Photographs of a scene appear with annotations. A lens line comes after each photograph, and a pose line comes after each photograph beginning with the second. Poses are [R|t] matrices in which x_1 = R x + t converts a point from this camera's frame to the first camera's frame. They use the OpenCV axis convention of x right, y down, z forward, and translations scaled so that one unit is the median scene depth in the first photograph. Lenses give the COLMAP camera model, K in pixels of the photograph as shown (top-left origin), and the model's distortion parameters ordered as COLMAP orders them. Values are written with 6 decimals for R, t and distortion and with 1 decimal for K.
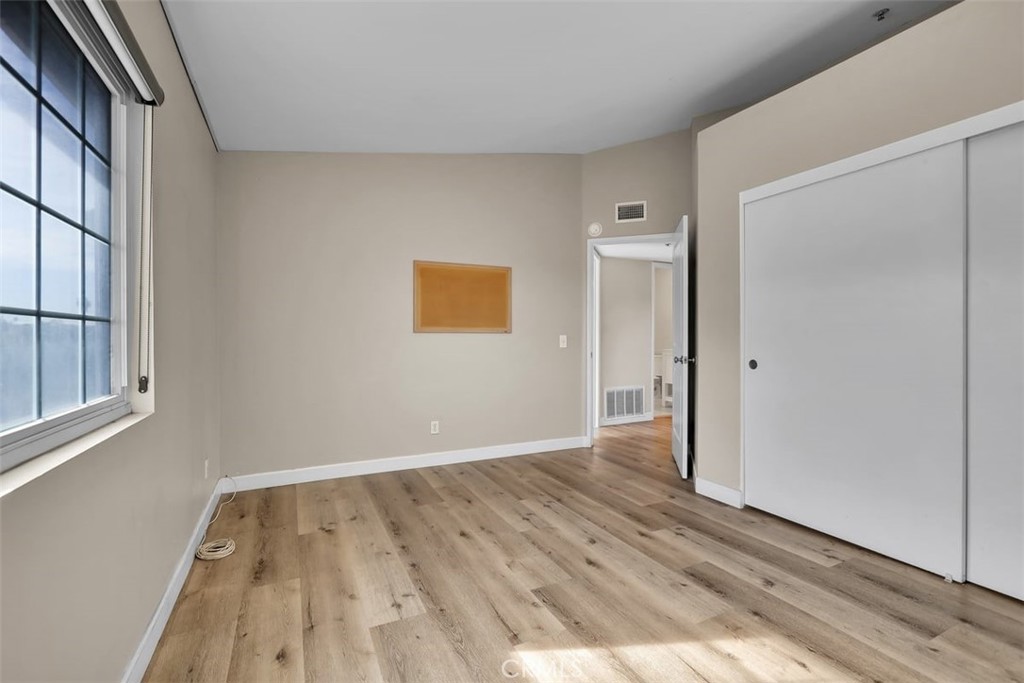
lens RADIAL K [[451.0, 0, 508.0], [0, 451.0, 338.7], [0, 0, 1]] dist [-0.005548, 0.001336]
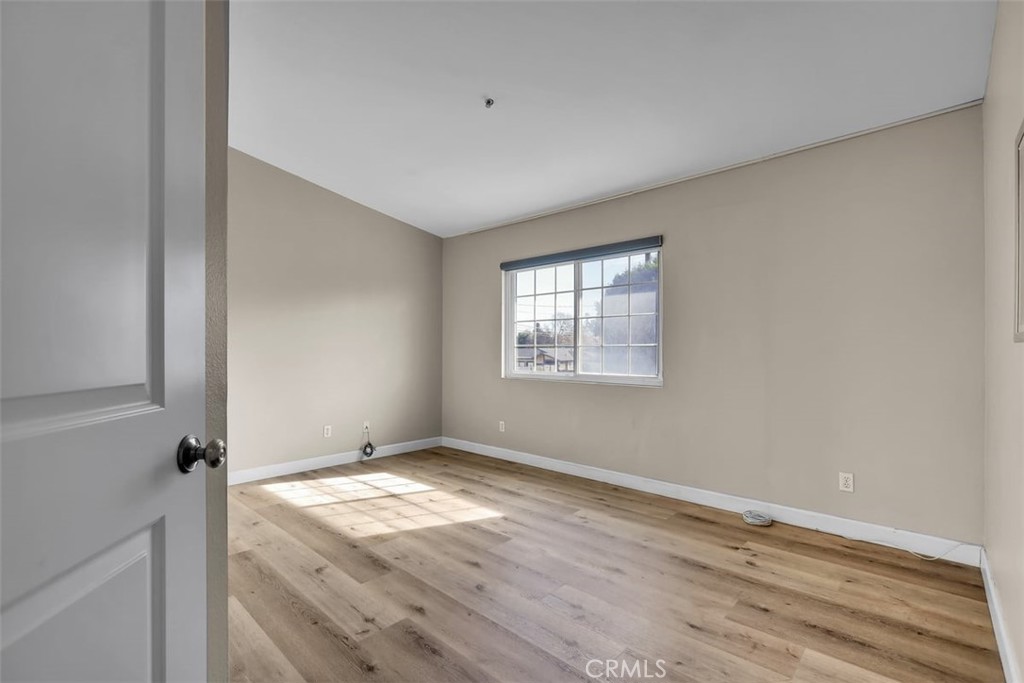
lens RADIAL K [[451.0, 0, 508.0], [0, 451.0, 338.7], [0, 0, 1]] dist [-0.005548, 0.001336]
pose [[-0.930853, -0.011334, -0.365218, 0.507694], [-0.002140, 0.999671, -0.025569, -0.010123], [0.365387, -0.023019, -0.930571, 2.034021]]
